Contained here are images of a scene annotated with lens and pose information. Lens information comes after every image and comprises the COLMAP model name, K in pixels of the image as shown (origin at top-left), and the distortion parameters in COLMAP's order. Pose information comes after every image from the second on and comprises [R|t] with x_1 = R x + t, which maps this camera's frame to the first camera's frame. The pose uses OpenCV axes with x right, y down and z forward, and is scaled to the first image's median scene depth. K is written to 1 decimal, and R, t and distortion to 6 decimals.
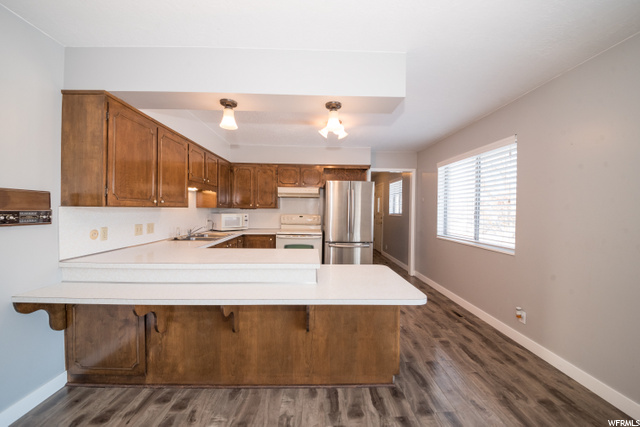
lens RADIAL K [[235.3, 0, 320.0], [0, 235.3, 213.5], [0, 0, 1]] dist [-0.020477, -0.000200]
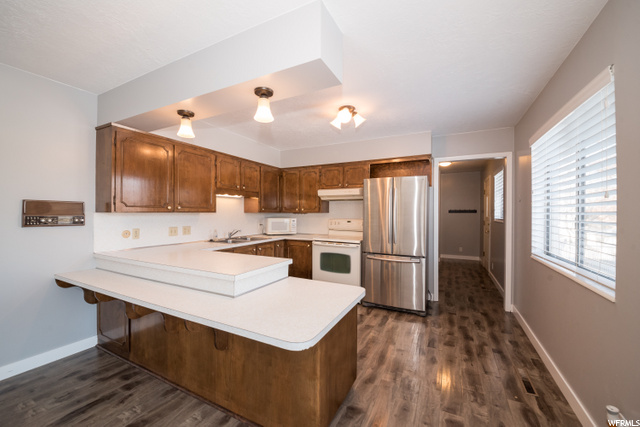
lens RADIAL K [[251.0, 0, 328.9], [0, 251.0, 215.1], [0, 0, 1]] dist [-0.020758, -0.000288]
pose [[0.884395, -0.002935, -0.466731, 0.474000], [-0.002082, 0.999945, -0.010232, -0.002963], [0.466735, 0.010021, 0.884340, 0.213974]]
